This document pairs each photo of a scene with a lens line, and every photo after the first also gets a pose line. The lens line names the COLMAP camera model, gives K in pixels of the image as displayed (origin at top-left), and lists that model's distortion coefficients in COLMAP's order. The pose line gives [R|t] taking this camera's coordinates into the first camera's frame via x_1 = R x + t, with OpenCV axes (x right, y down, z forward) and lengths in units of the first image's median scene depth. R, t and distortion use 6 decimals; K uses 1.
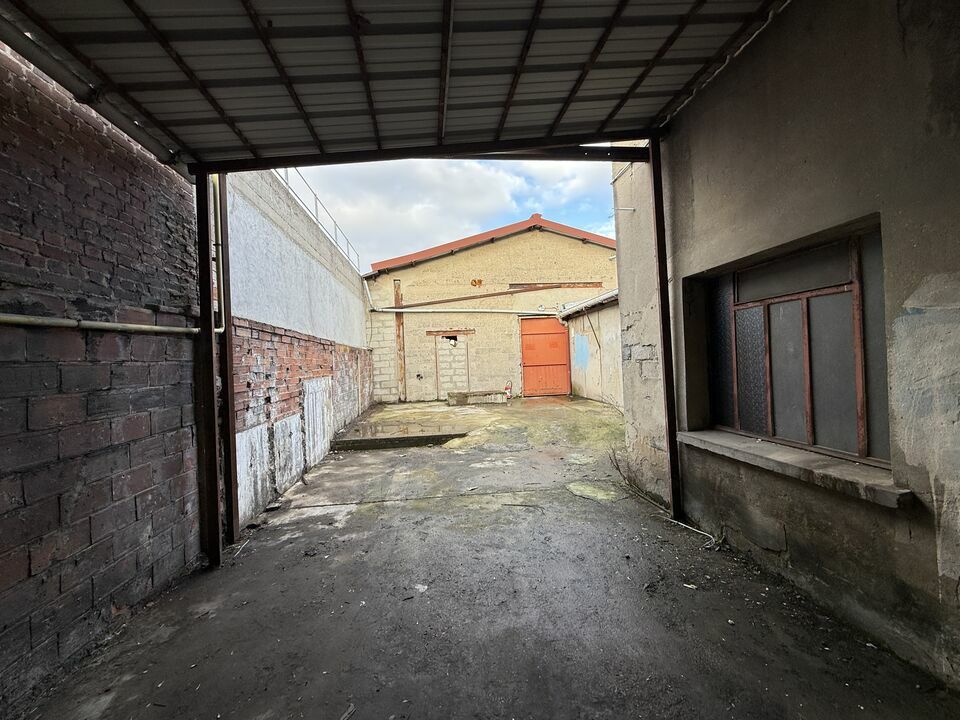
lens RADIAL K [[381.7, 0, 478.0], [0, 381.7, 360.9], [0, 0, 1]] dist [-0.001088, -0.000039]
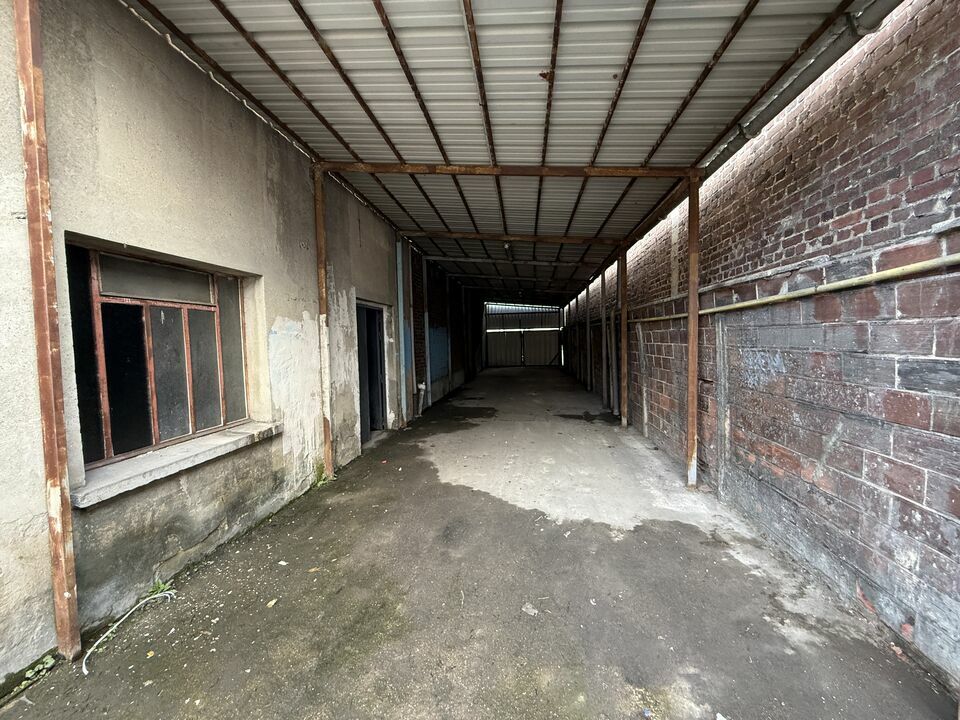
lens RADIAL K [[381.7, 0, 478.0], [0, 381.7, 360.9], [0, 0, 1]] dist [-0.001088, -0.000039]
pose [[-0.966170, 0.049324, 0.253146, -0.299459], [0.063270, 0.996878, 0.047244, -0.003889], [-0.250025, 0.061662, -0.966274, 1.944850]]
